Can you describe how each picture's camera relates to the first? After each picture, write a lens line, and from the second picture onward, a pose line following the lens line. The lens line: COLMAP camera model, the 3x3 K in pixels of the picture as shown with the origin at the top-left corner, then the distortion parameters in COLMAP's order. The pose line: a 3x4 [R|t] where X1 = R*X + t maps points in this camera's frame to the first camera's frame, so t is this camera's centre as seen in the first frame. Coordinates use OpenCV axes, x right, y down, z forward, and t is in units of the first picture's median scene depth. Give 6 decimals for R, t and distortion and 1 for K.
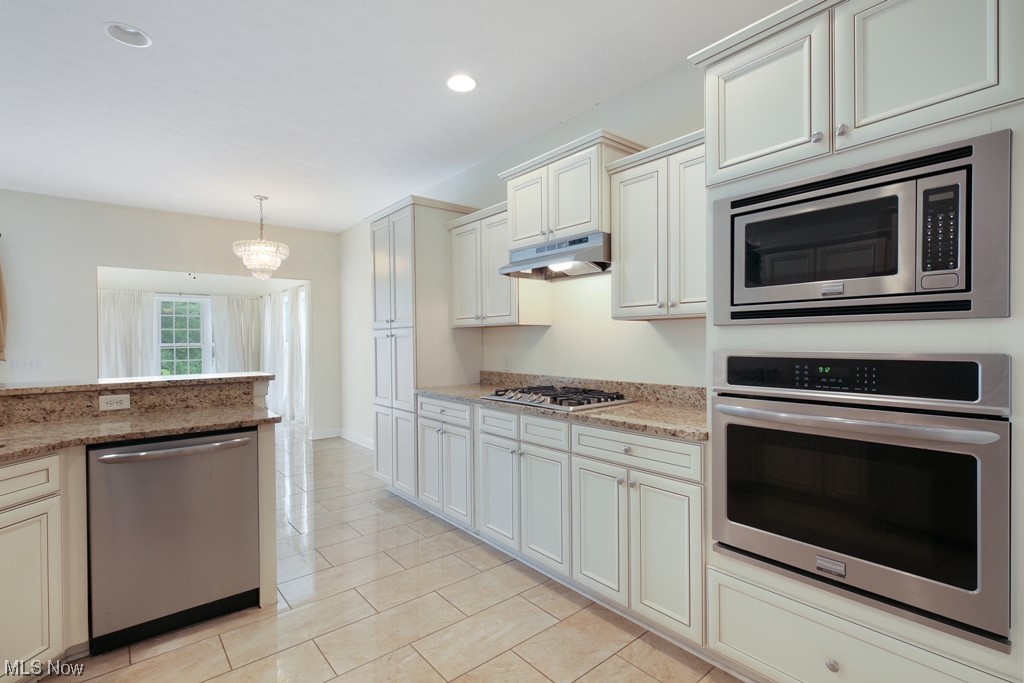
lens RADIAL K [[480.7, 0, 505.6], [0, 480.7, 343.2], [0, 0, 1]] dist [0.022022, -0.000123]
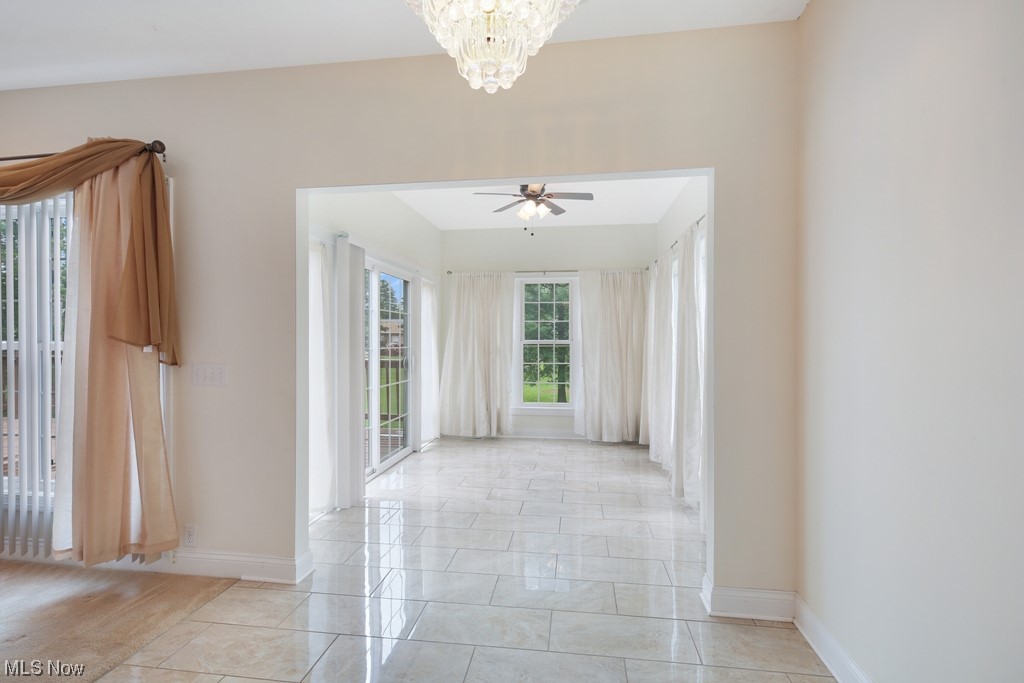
lens RADIAL K [[480.7, 0, 505.6], [0, 480.7, 343.2], [0, 0, 1]] dist [0.022022, -0.000123]
pose [[0.677344, 0.016335, -0.735485, -0.174692], [-0.011739, 0.999866, 0.011396, -0.002500], [0.735573, 0.000915, 0.677445, 0.463719]]
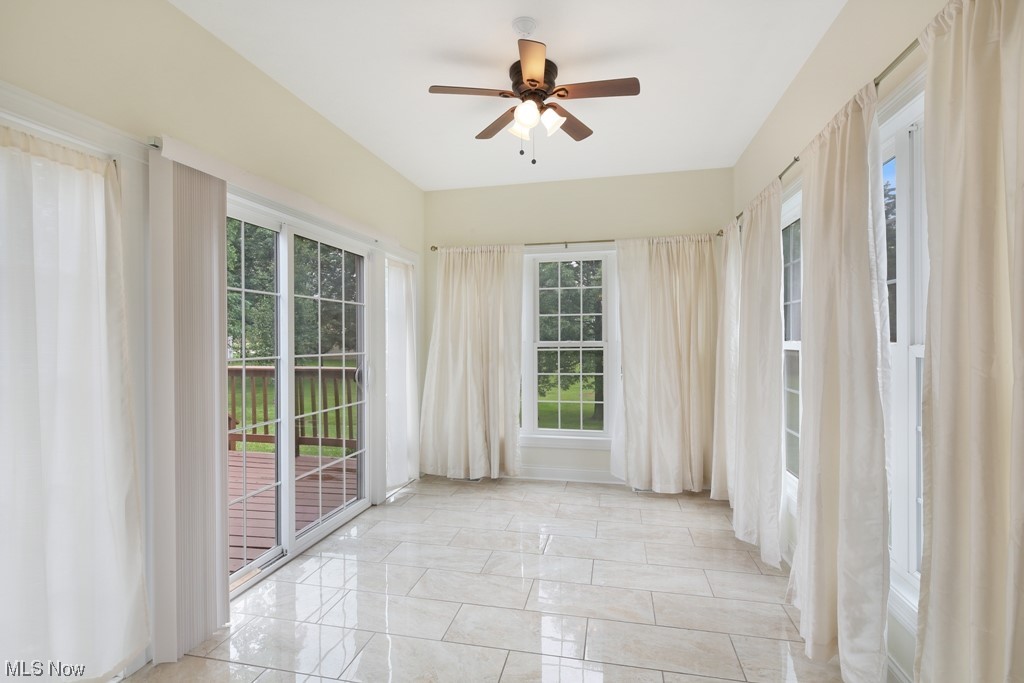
lens RADIAL K [[480.7, 0, 505.6], [0, 480.7, 343.2], [0, 0, 1]] dist [0.022022, -0.000123]
pose [[0.617543, 0.011726, -0.786450, -0.305822], [-0.005566, 0.999929, 0.010539, -0.002598], [0.786517, -0.002131, 0.617565, 0.630156]]
